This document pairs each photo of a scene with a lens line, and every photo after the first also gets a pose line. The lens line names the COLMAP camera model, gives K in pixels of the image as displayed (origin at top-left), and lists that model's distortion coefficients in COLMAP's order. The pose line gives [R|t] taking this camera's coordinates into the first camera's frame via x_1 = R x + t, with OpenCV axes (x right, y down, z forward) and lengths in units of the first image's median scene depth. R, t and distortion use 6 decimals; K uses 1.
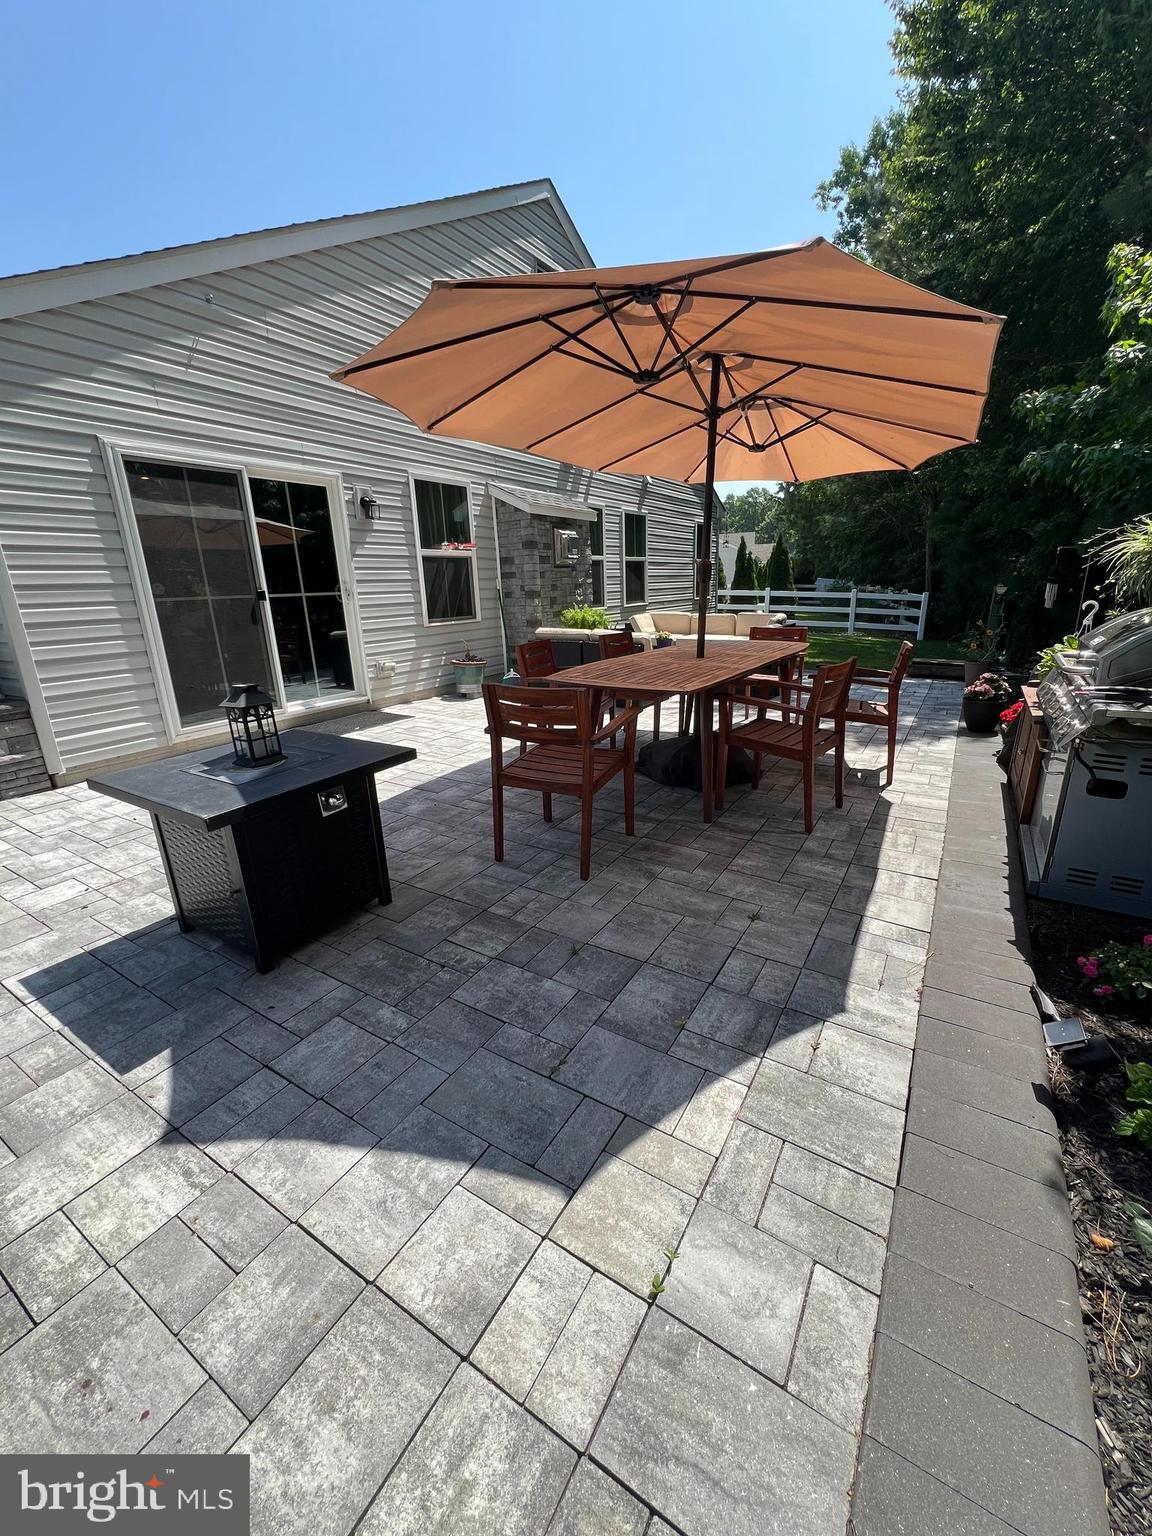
lens RADIAL K [[613.4, 0, 582.4], [0, 613.4, 768.2], [0, 0, 1]] dist [-0.000157, 0.000001]
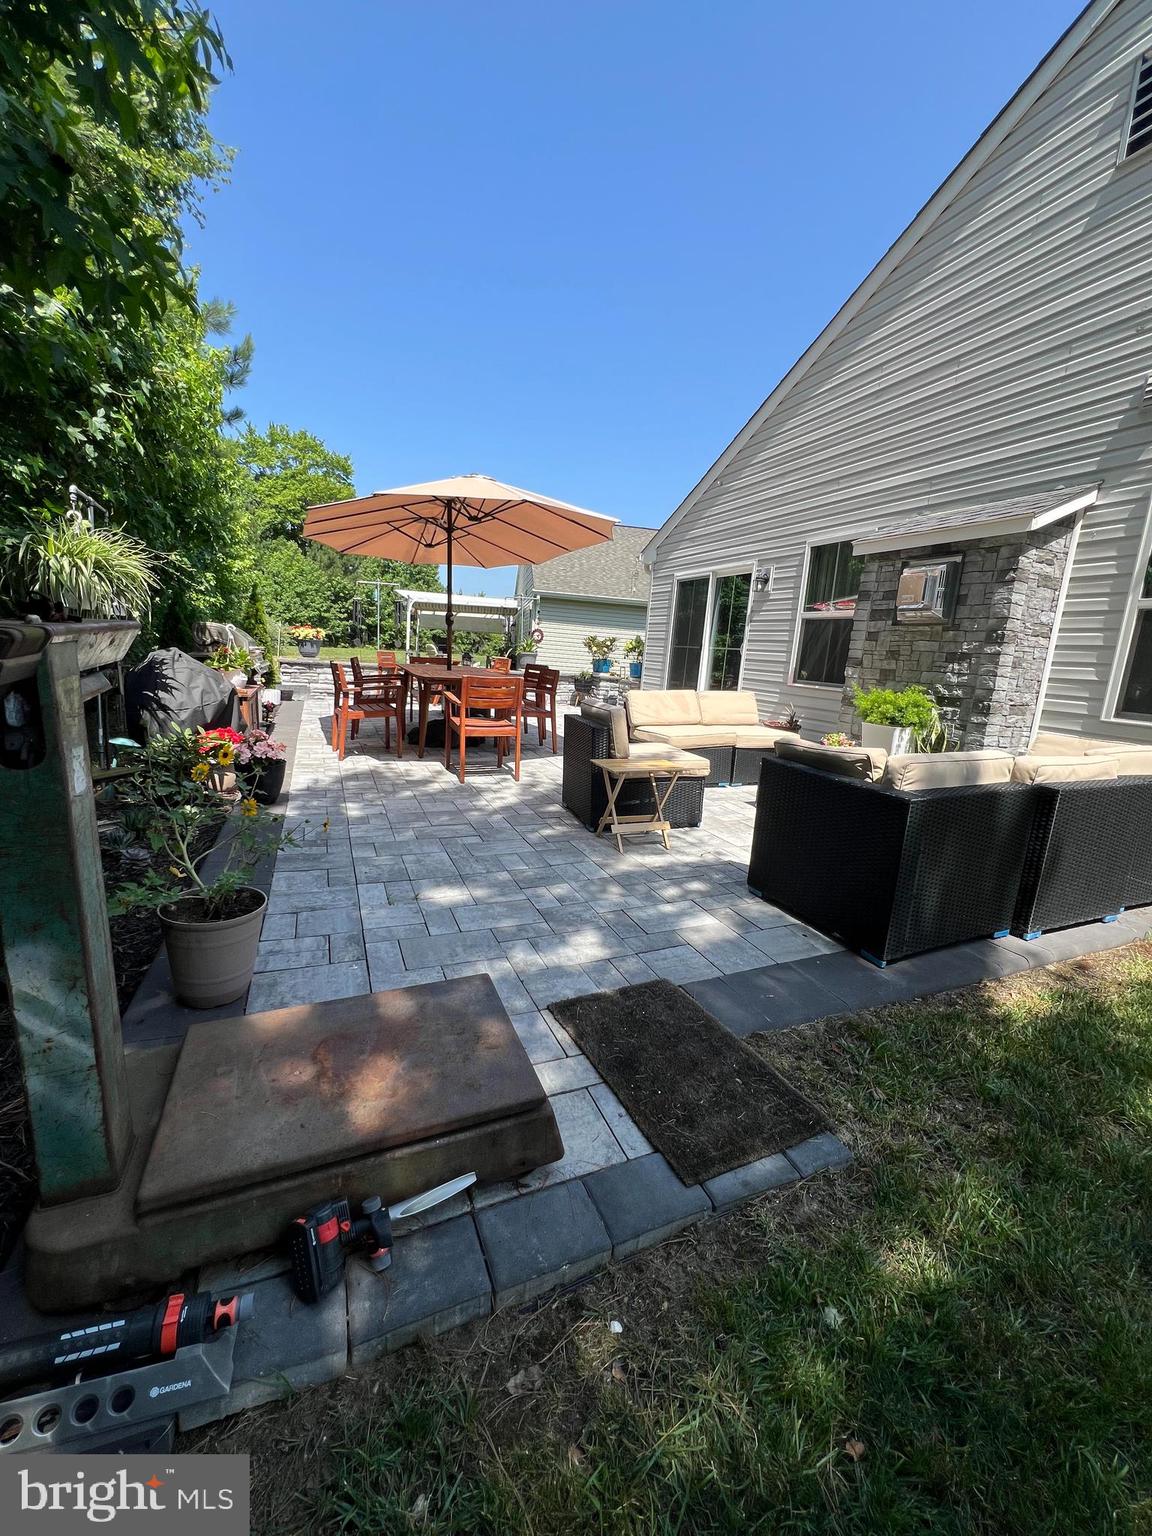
lens RADIAL K [[613.4, 0, 579.0], [0, 613.4, 772.0], [0, 0, 1]] dist [-0.000157, 0.000001]
pose [[-0.580526, 0.148800, -0.800530, 0.856366], [-0.282428, 0.885324, 0.369371, -0.412388], [0.763691, 0.440522, -0.471929, 1.377622]]
